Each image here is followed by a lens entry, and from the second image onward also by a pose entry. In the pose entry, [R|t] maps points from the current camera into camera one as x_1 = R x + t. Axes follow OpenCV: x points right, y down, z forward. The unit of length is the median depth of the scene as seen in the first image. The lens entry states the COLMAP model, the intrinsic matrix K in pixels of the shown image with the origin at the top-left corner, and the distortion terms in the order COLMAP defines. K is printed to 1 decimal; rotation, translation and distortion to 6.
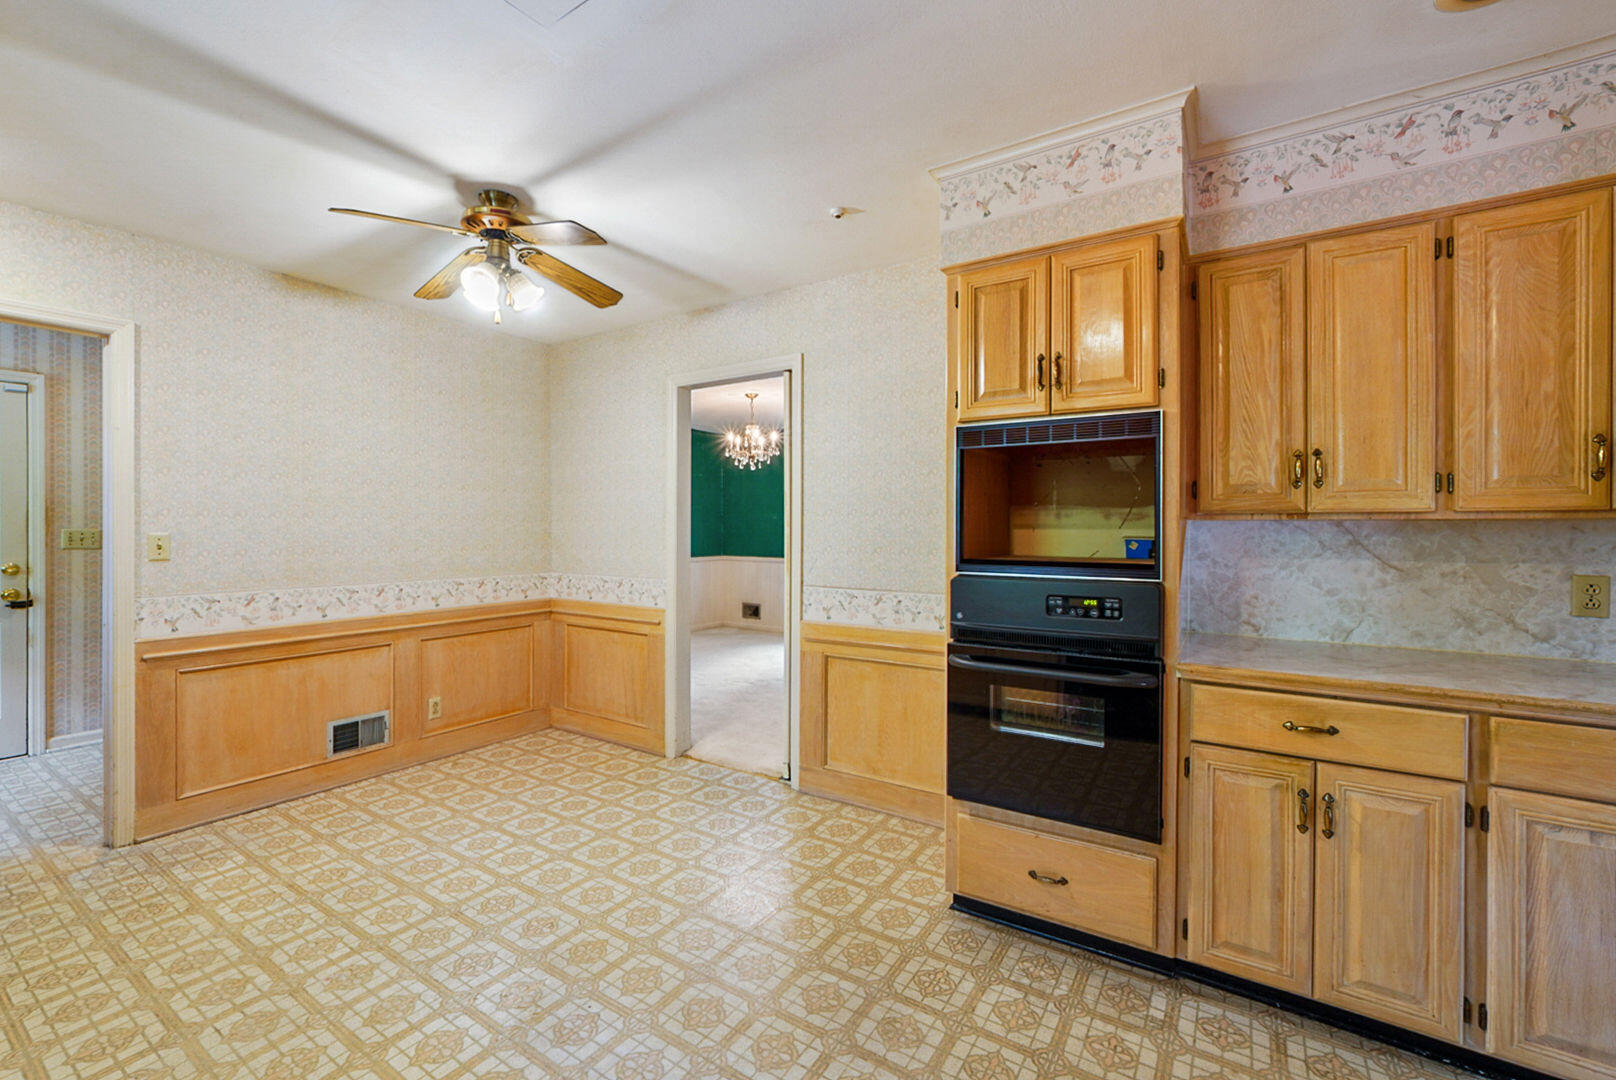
lens RADIAL K [[695.1, 0, 799.6], [0, 695.1, 530.9], [0, 0, 1]] dist [-0.001457, 0.000259]
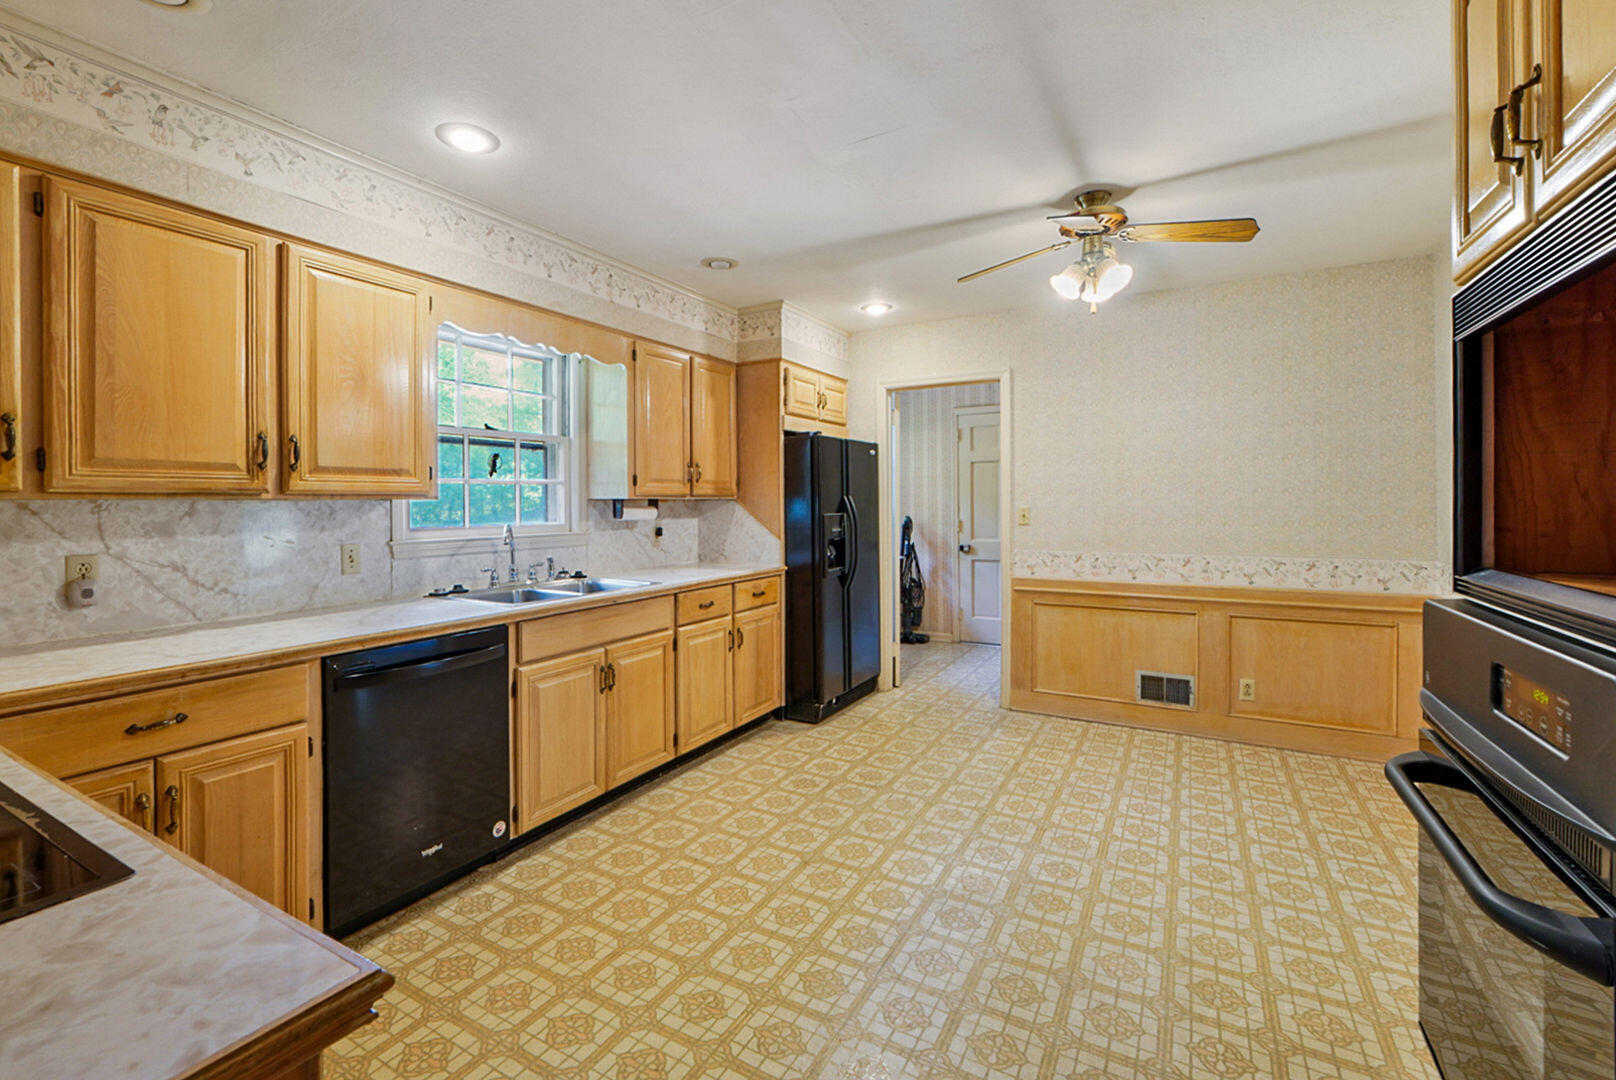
lens RADIAL K [[695.1, 0, 752.9], [0, 695.1, 503.9], [0, 0, 1]] dist [-0.001457, 0.000259]
pose [[0.035329, 0.000137, -0.999376, 0.489154], [-0.002358, 0.999997, 0.000054, -0.000351], [0.999373, 0.002355, 0.035329, 0.339722]]
